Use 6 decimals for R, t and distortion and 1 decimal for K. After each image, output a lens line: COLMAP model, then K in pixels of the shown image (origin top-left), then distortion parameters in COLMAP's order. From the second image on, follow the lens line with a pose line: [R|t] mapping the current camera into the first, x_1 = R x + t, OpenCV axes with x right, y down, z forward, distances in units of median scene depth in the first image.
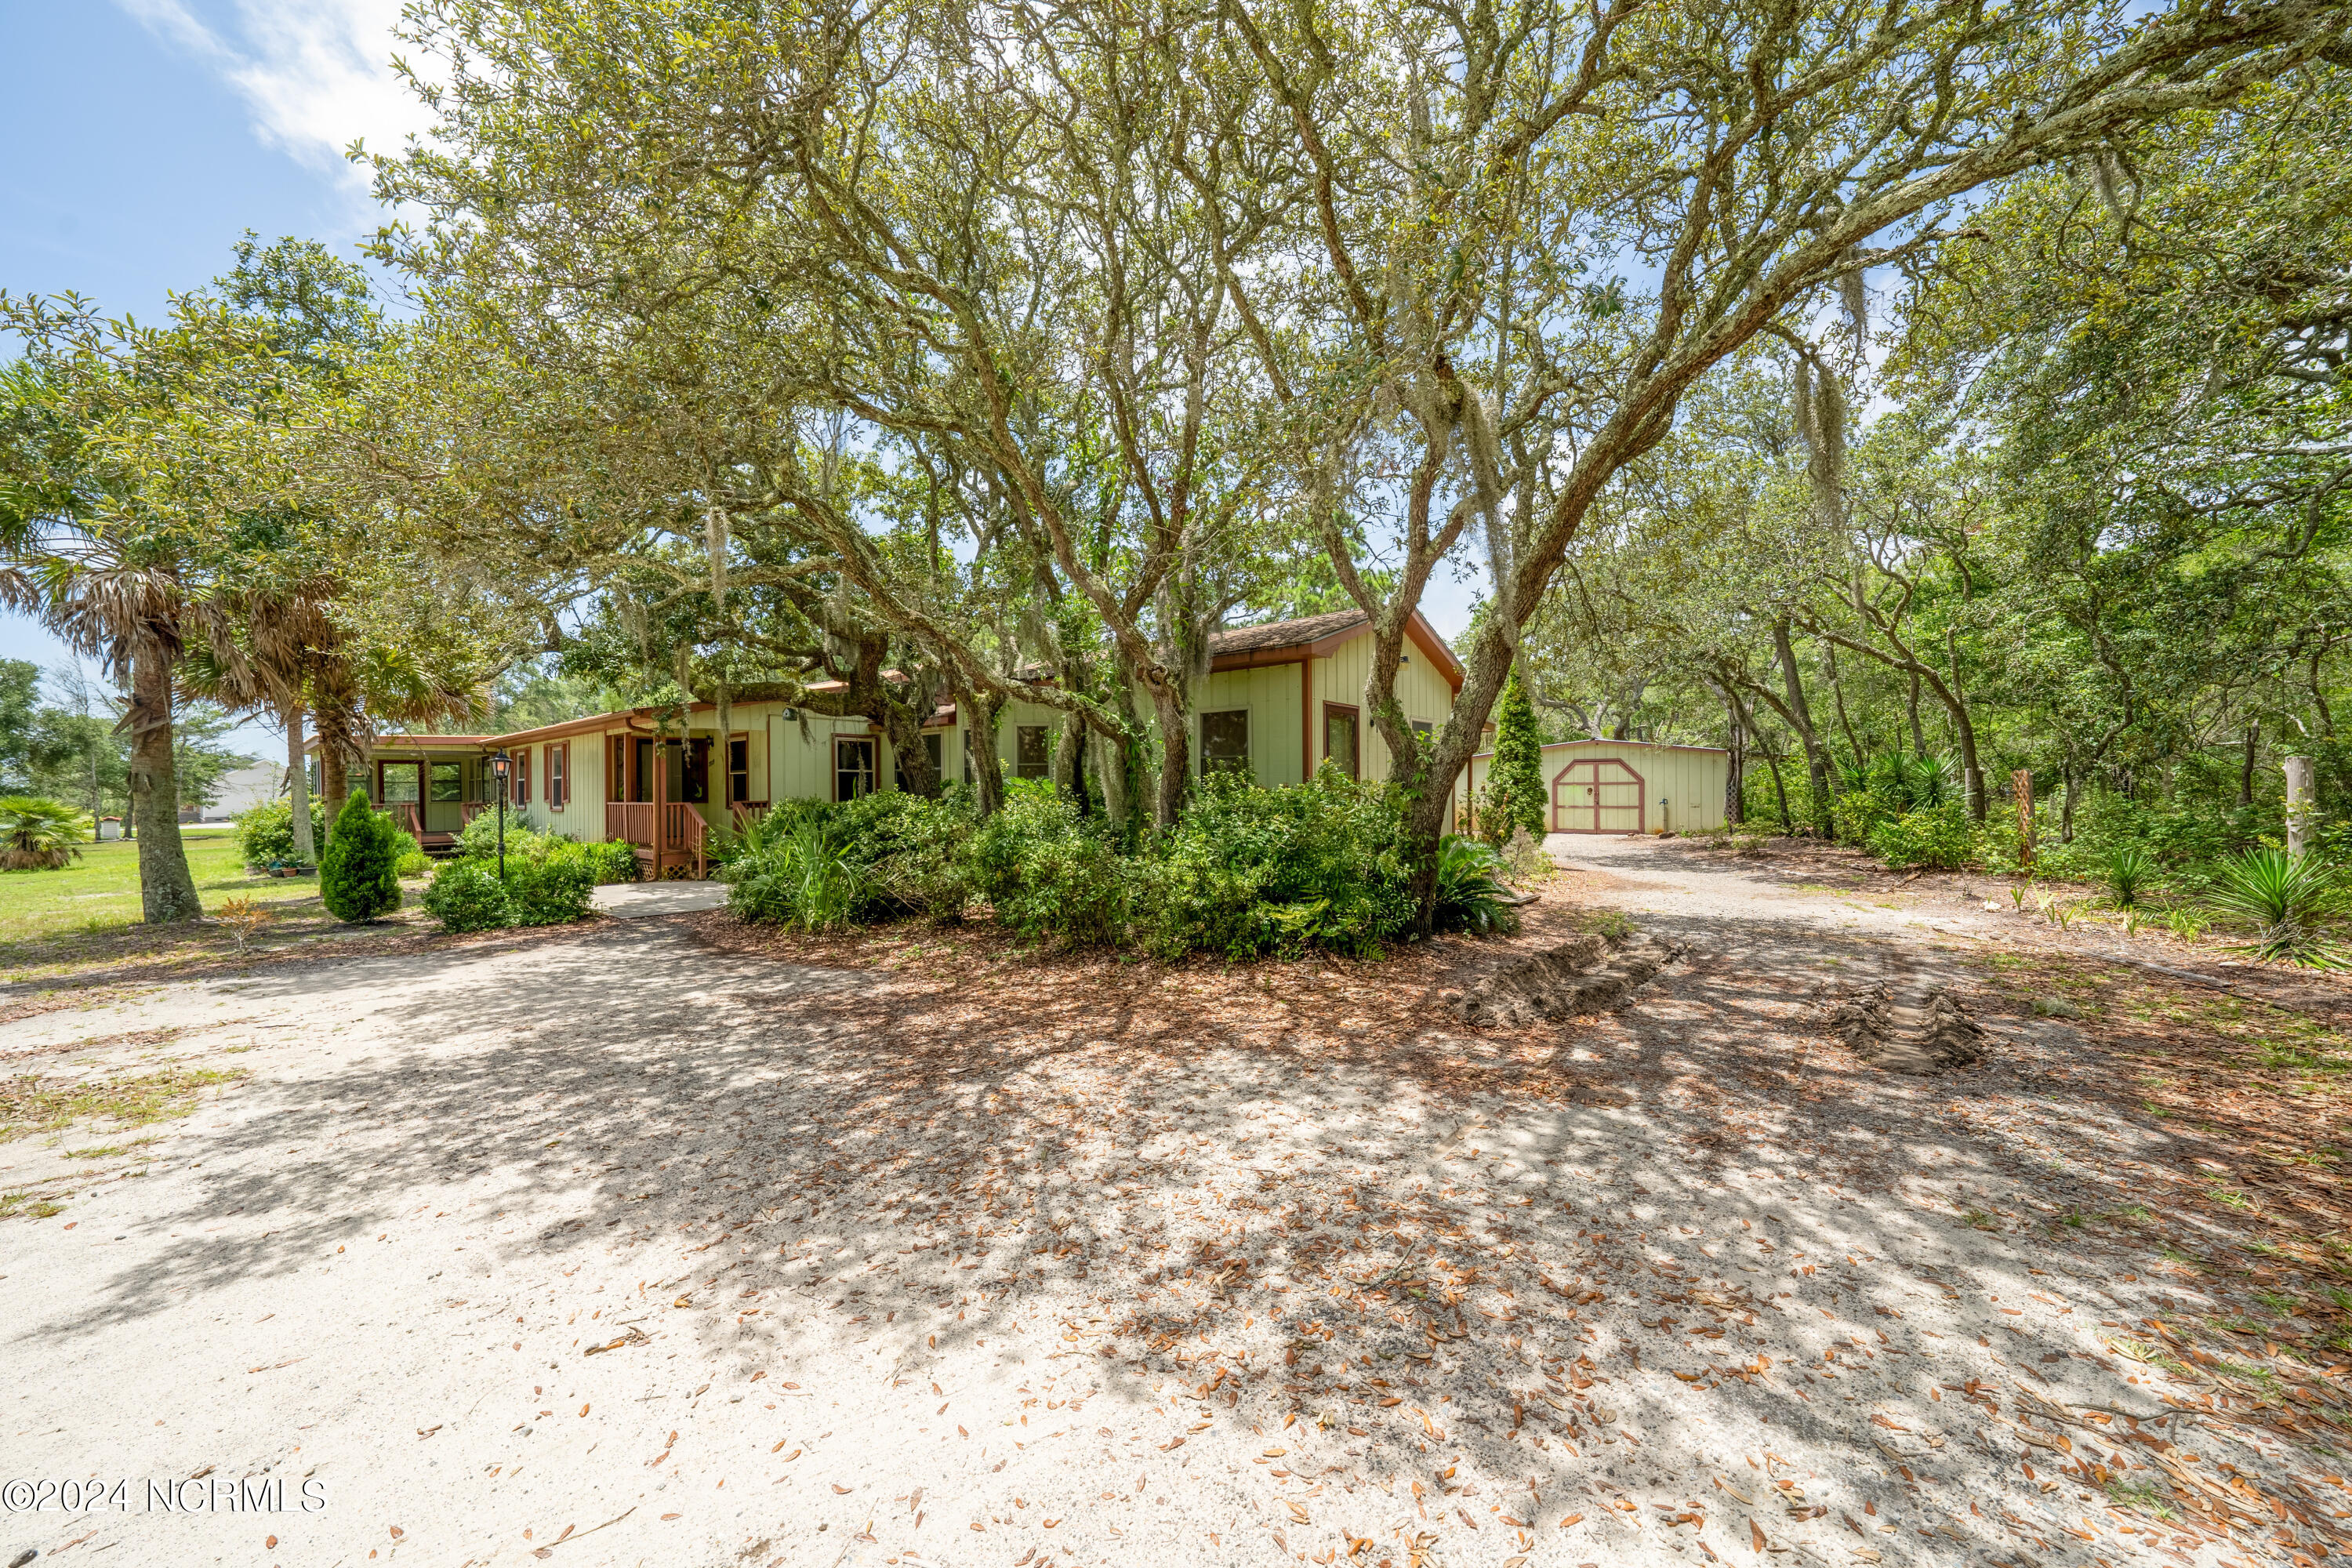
lens RADIAL K [[818.0, 0, 1169.3], [0, 818.0, 787.7], [0, 0, 1]] dist [-0.011394, -0.000007]
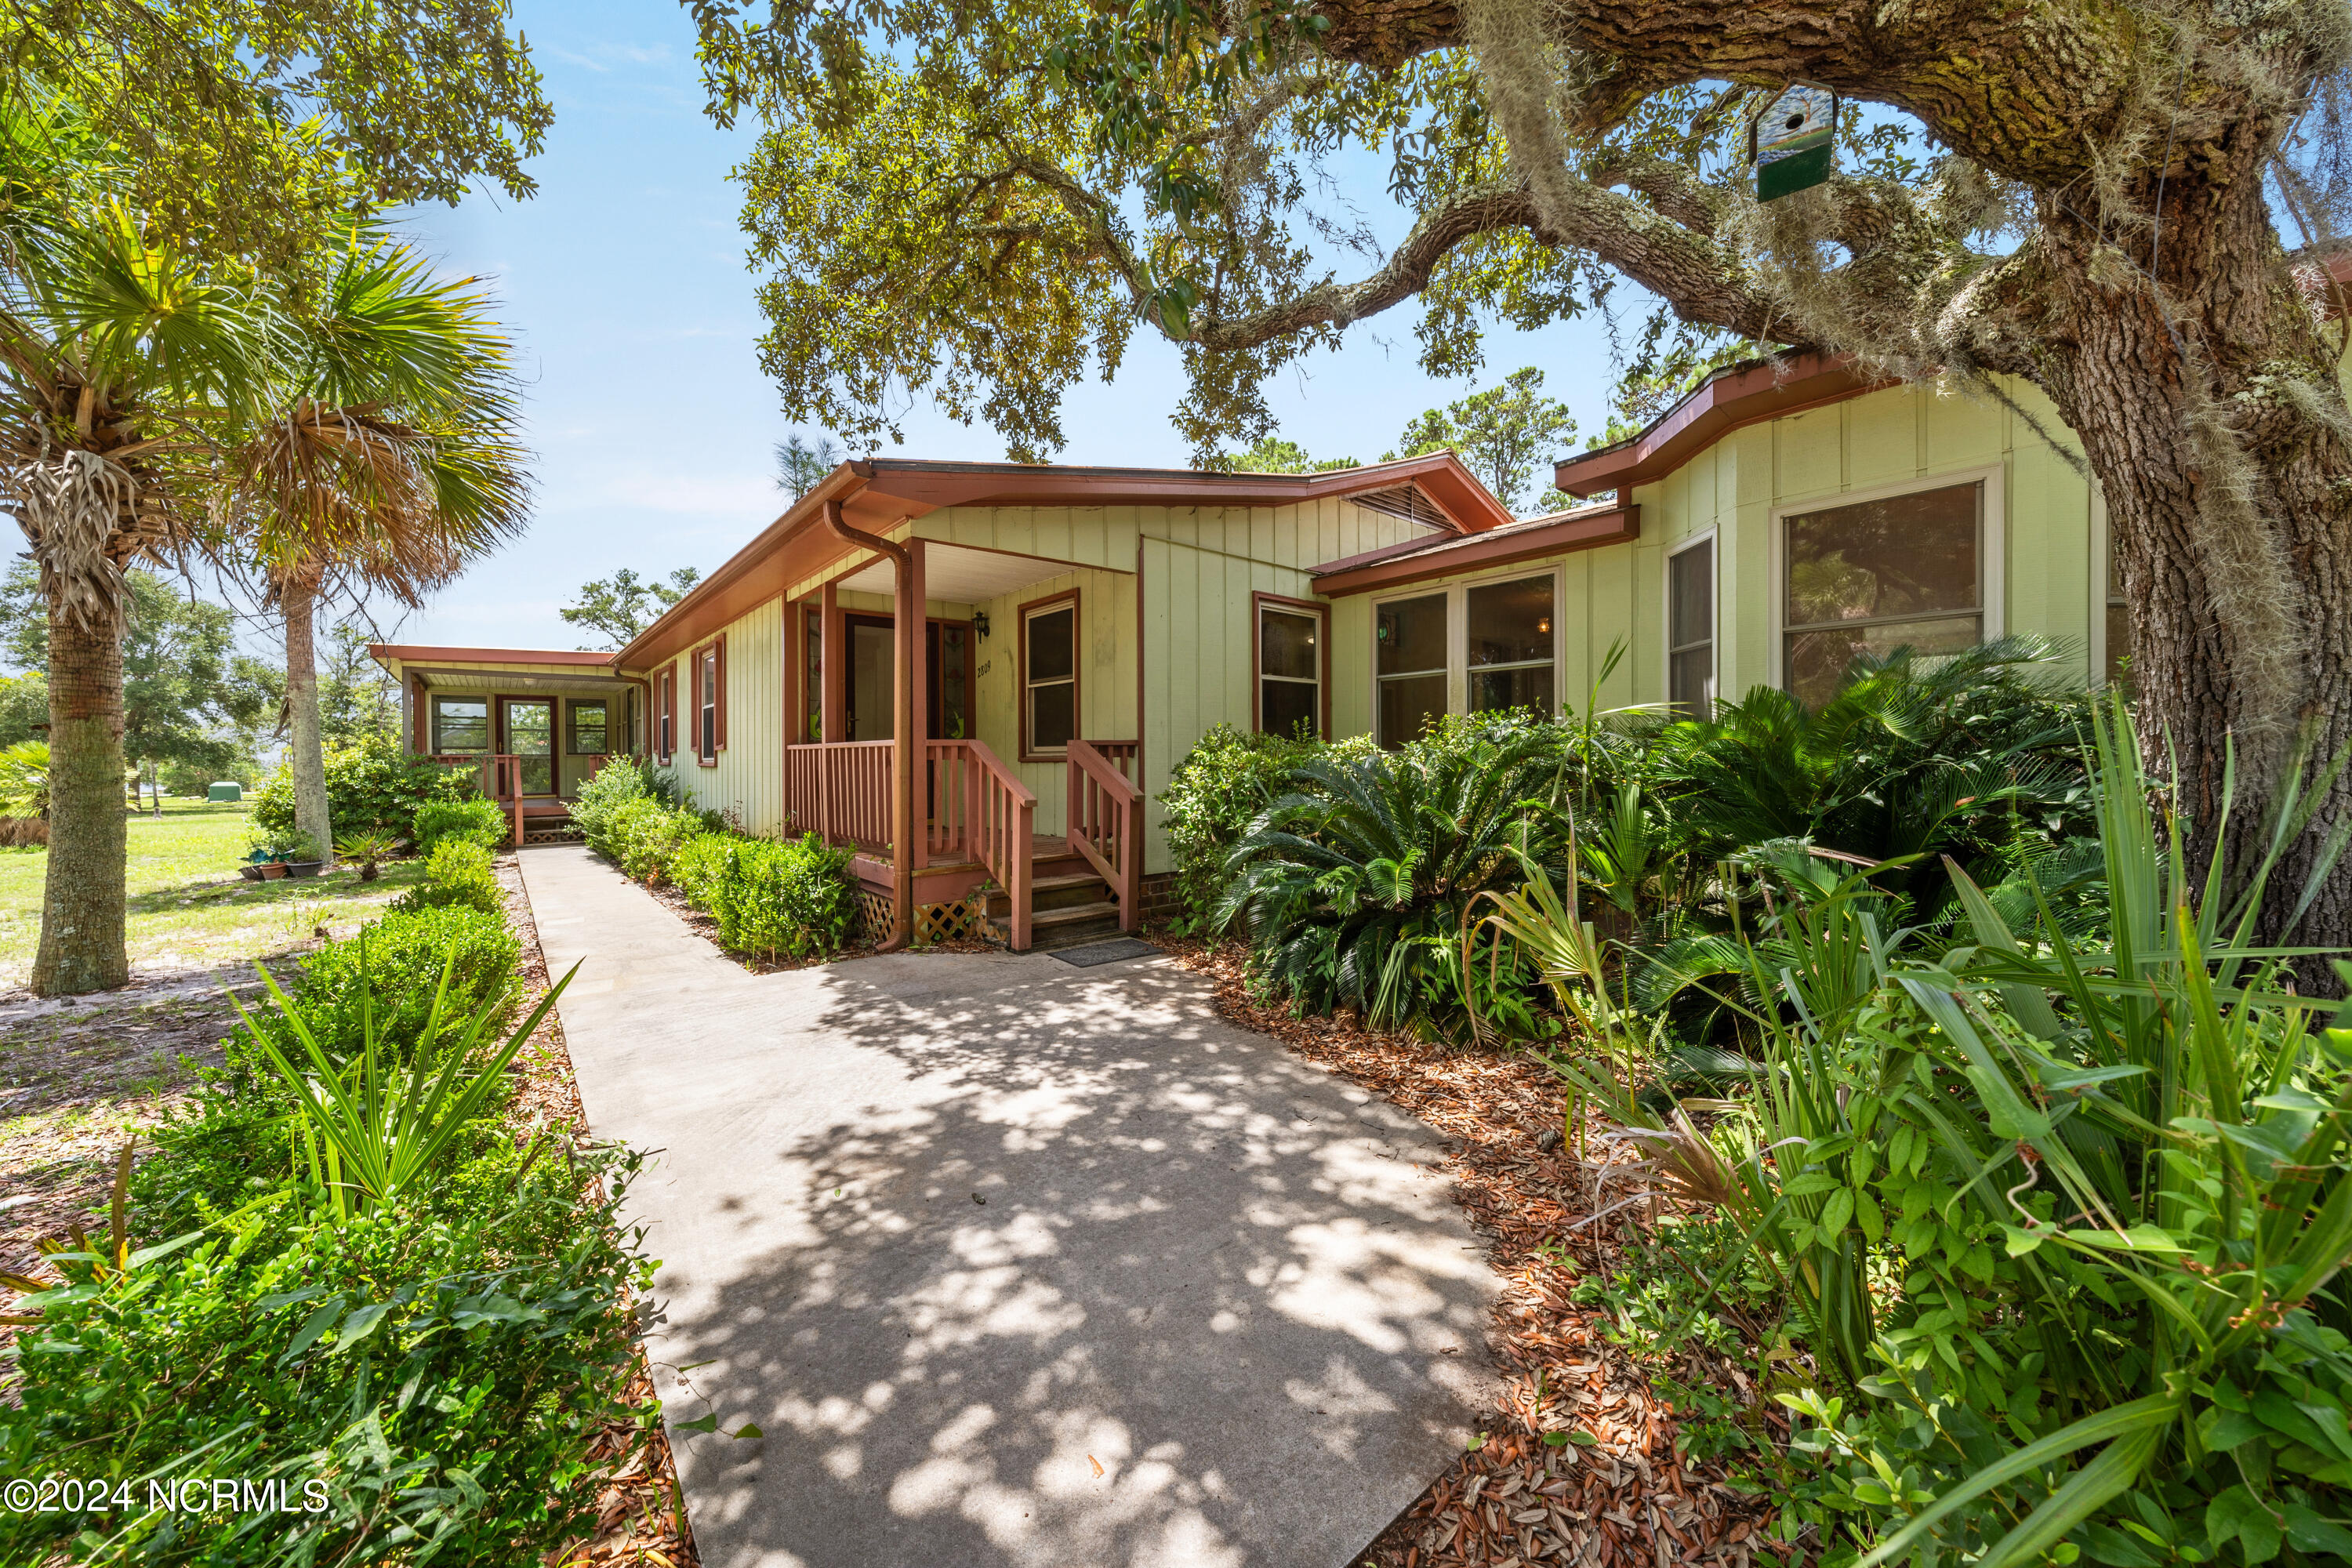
lens RADIAL K [[818.0, 0, 1170.9], [0, 818.0, 760.8], [0, 0, 1]] dist [-0.011394, -0.000007]
pose [[0.984854, 0.005699, -0.173293, -0.383019], [-0.005136, 0.999980, 0.003699, 0.023611], [0.173311, -0.002753, 0.984863, 0.561799]]
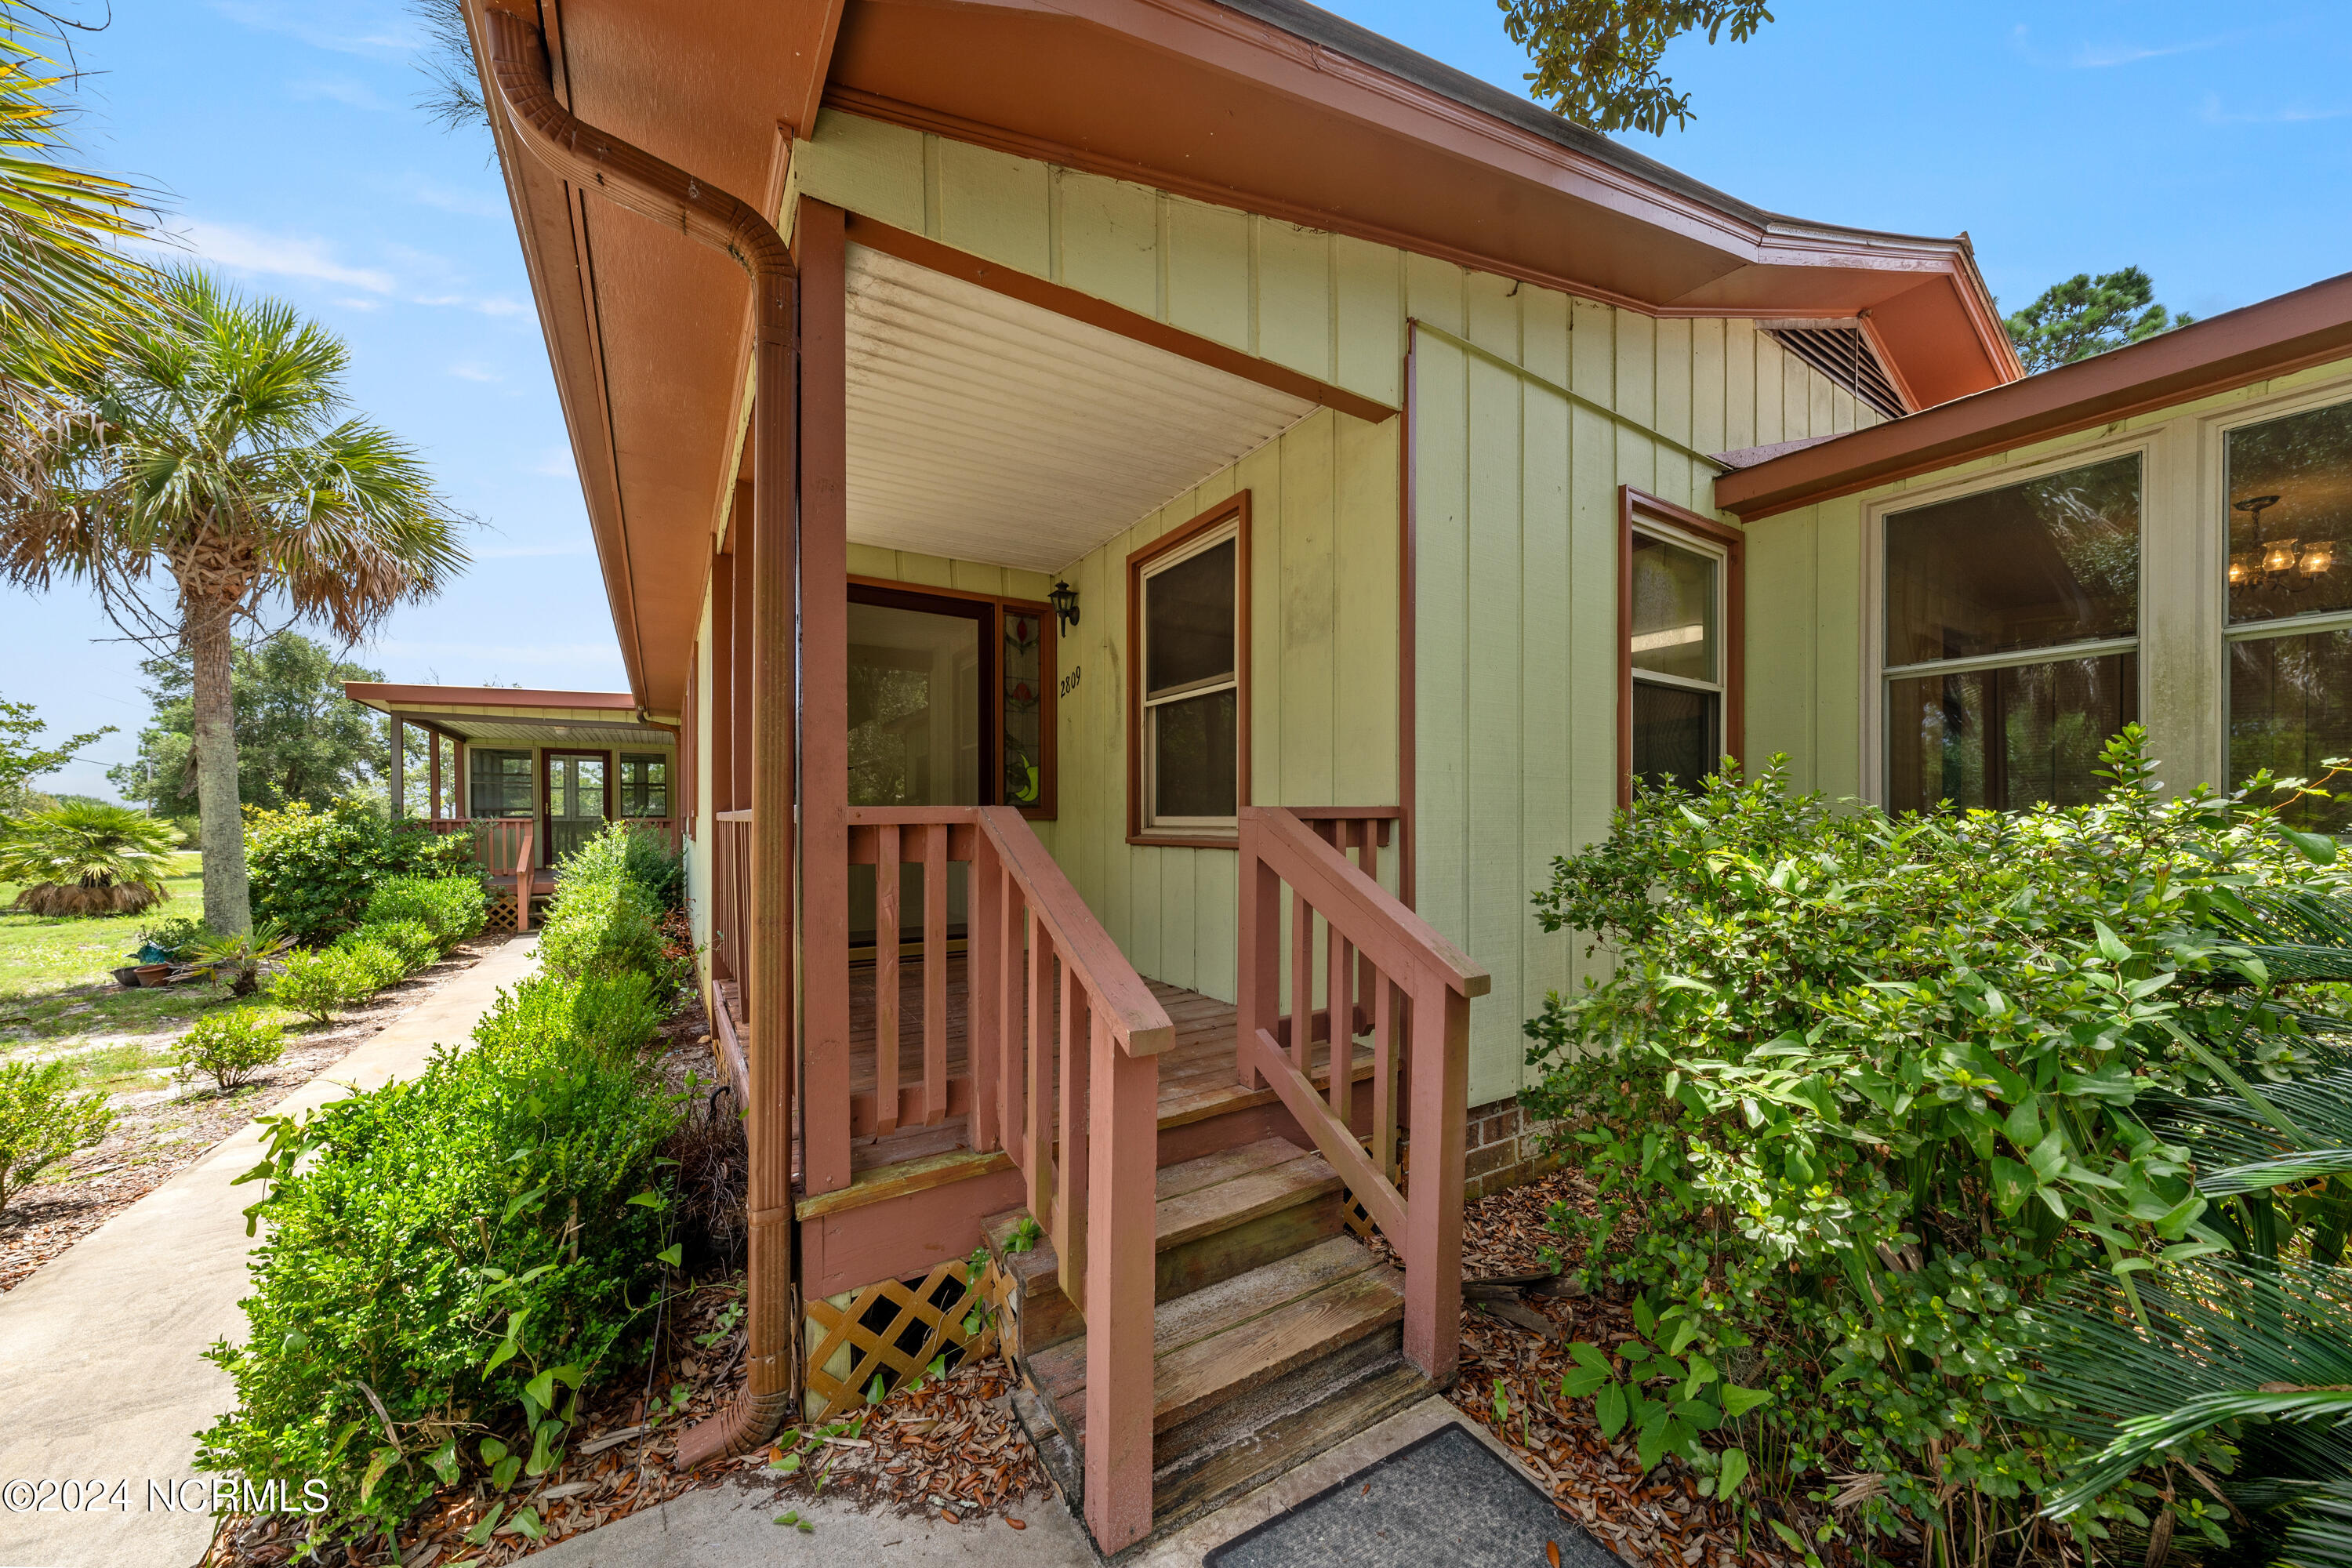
lens RADIAL K [[818.0, 0, 1182.9], [0, 818.0, 806.8], [0, 0, 1]] dist [-0.011394, -0.000007]
pose [[0.955700, 0.004821, -0.294303, -0.460138], [-0.008860, 0.999884, -0.012391, 0.017813], [0.294209, 0.014450, 0.955632, 0.773940]]
